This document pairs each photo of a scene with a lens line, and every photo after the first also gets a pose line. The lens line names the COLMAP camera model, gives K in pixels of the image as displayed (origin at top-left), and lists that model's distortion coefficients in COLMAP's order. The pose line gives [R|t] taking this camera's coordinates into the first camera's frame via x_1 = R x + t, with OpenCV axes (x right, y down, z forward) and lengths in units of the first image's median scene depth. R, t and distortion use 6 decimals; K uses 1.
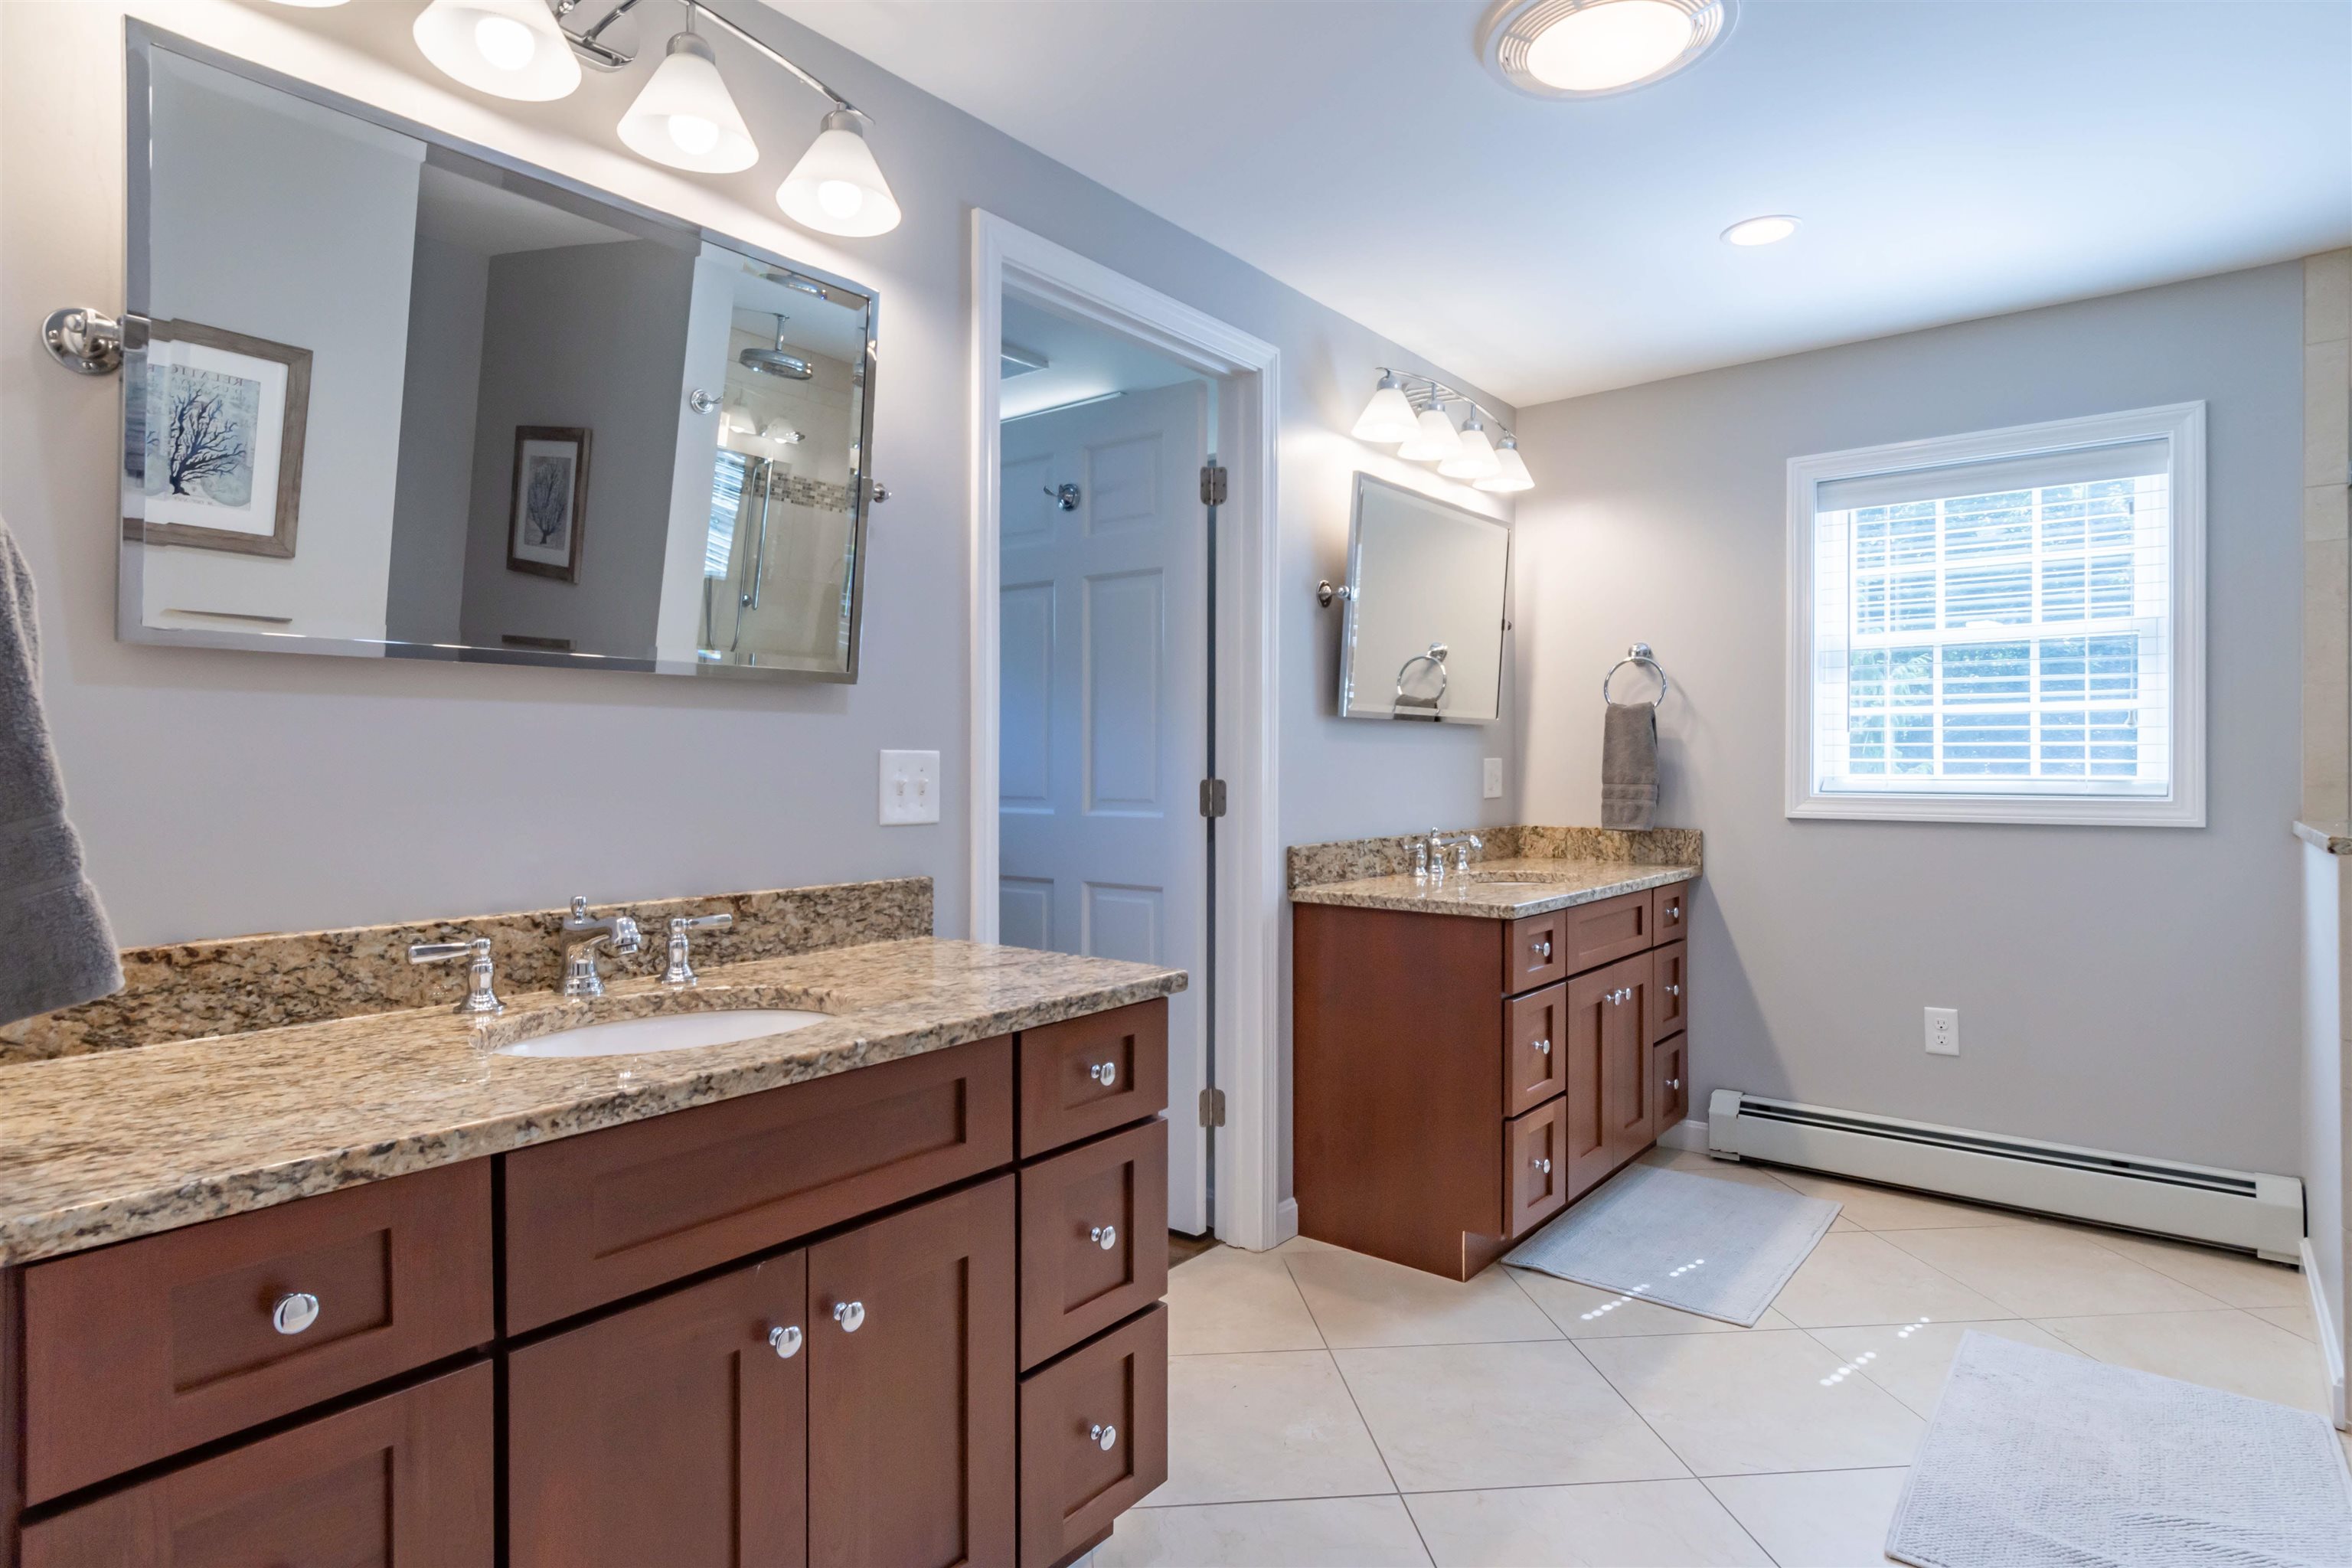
lens RADIAL K [[1237.4, 0, 1170.5], [0, 1237.4, 776.5], [0, 0, 1]] dist [0.010301, -0.007950]
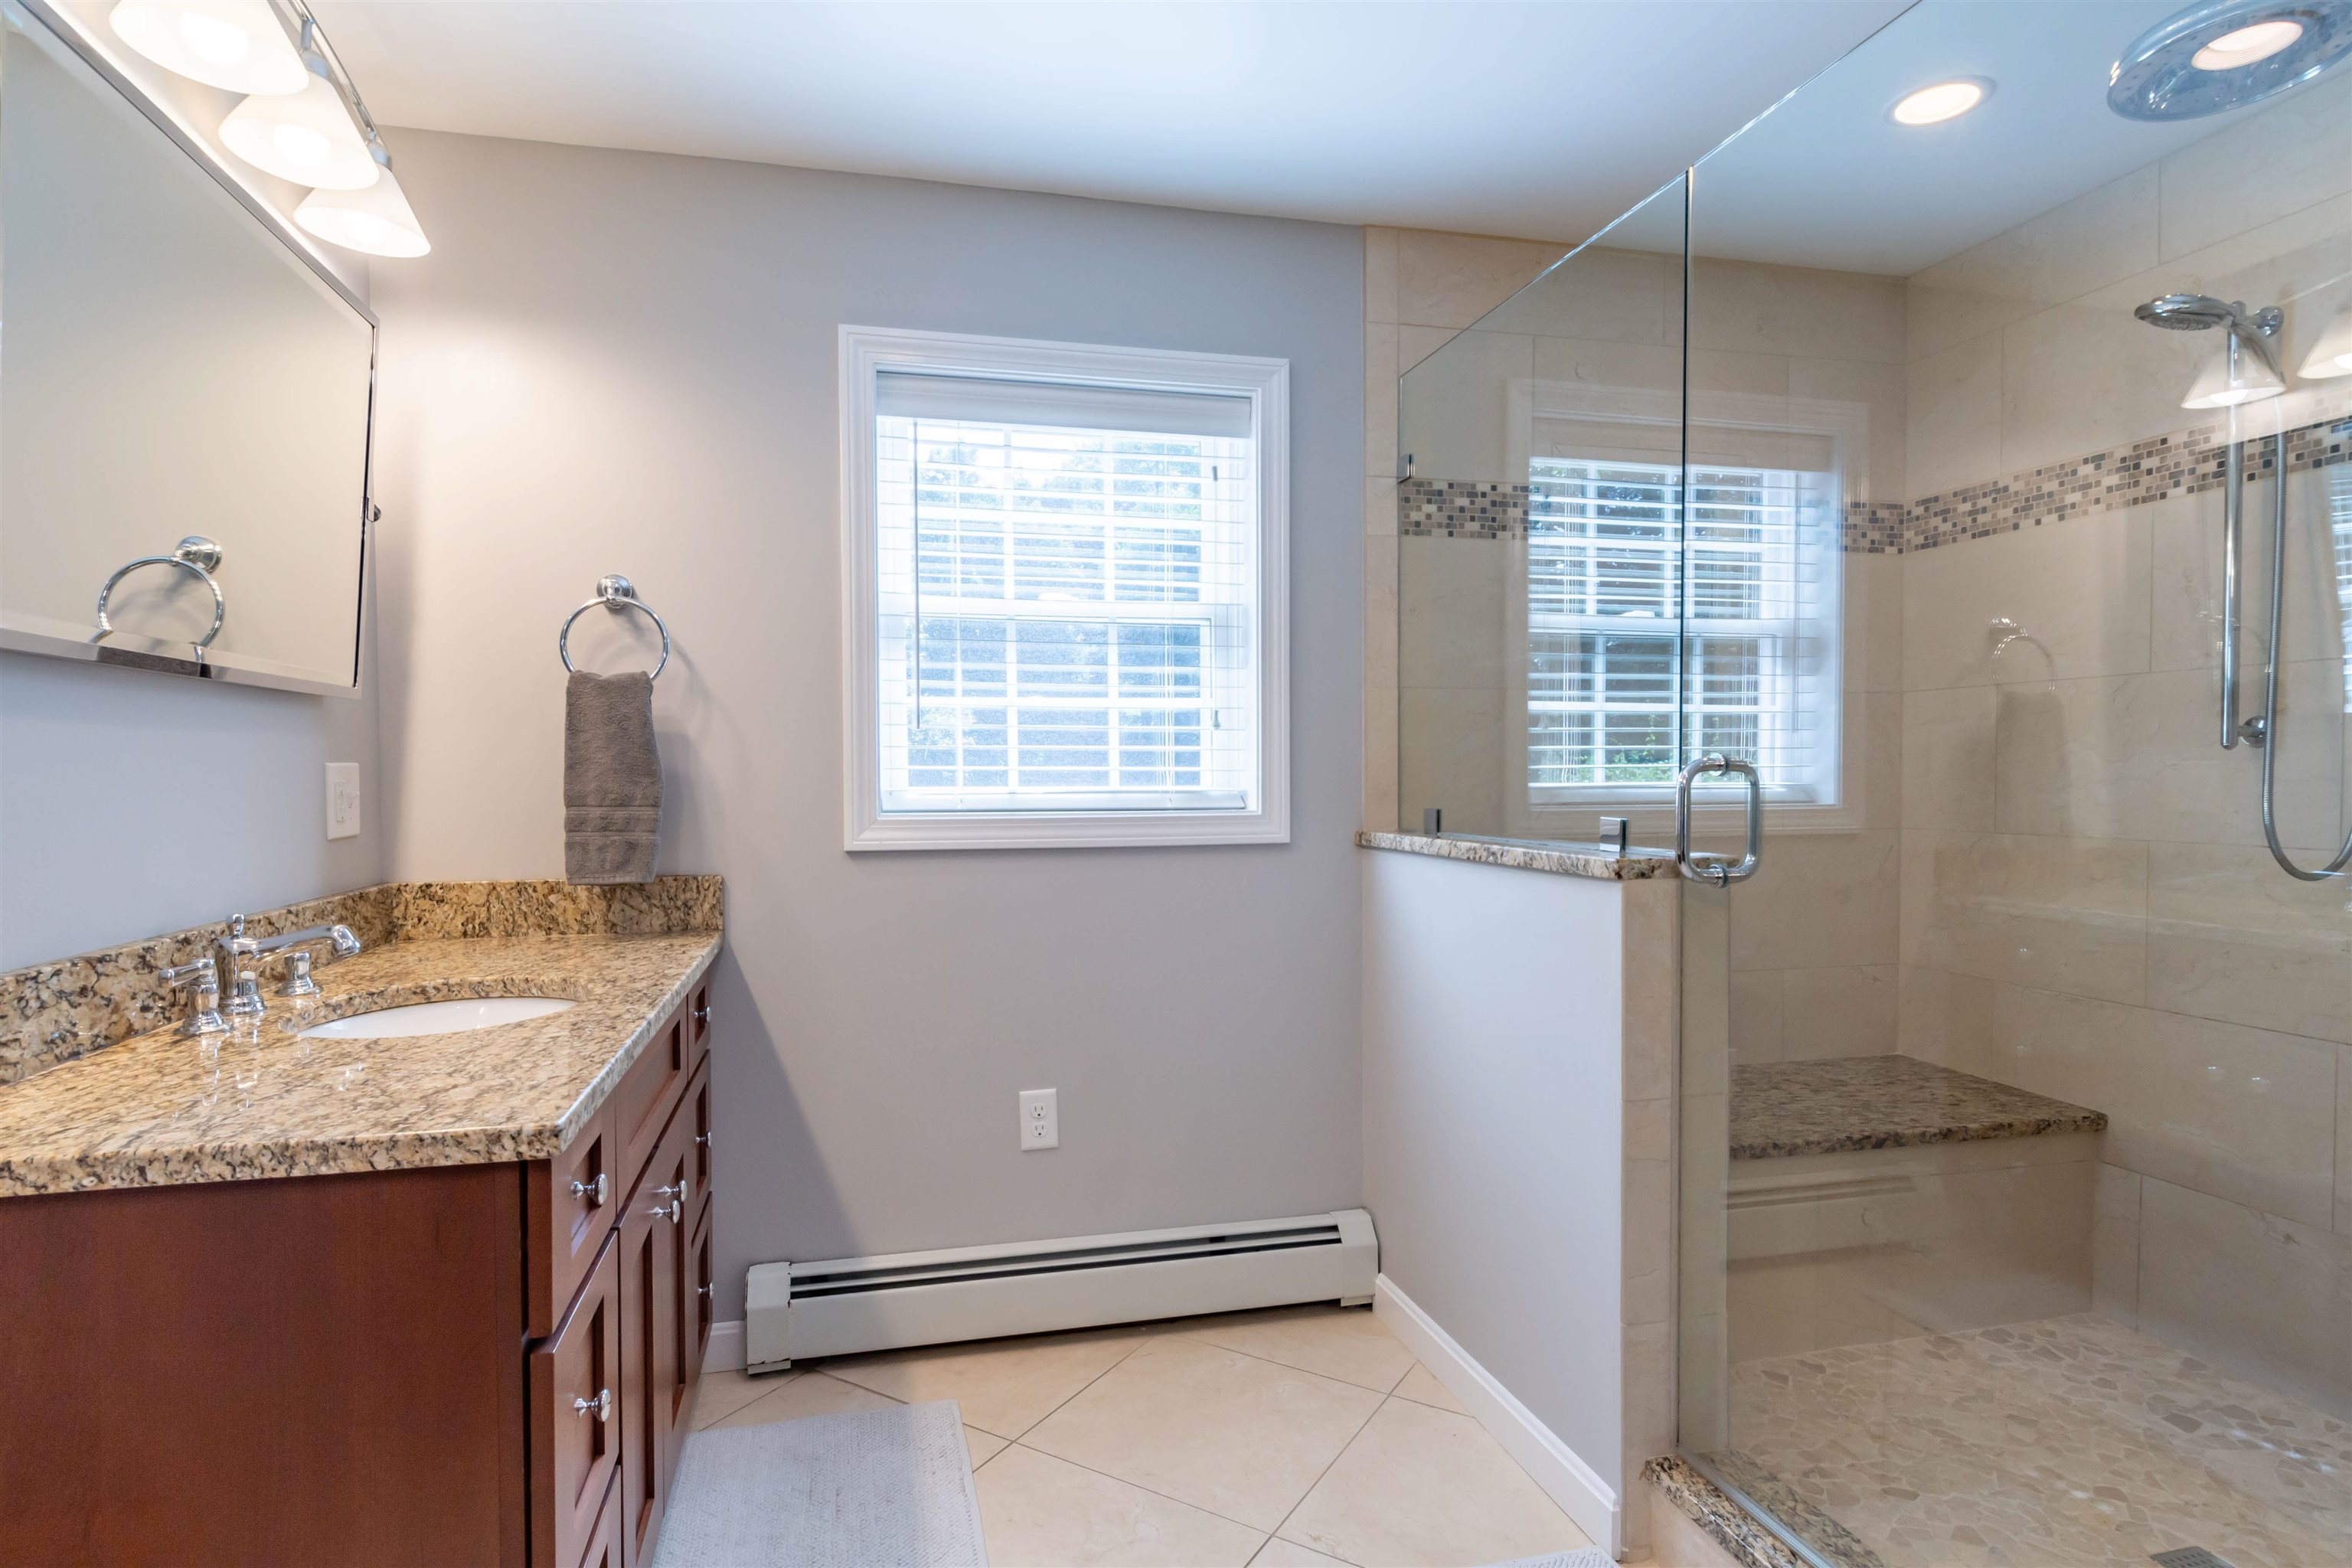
lens RADIAL K [[1237.4, 0, 1161.8], [0, 1237.4, 804.7], [0, 0, 1]] dist [0.010301, -0.007950]
pose [[0.608016, -0.021643, 0.793630, 0.058302], [0.009941, 0.999758, 0.019648, -0.004136], [-0.793863, -0.004056, 0.608084, 0.446365]]
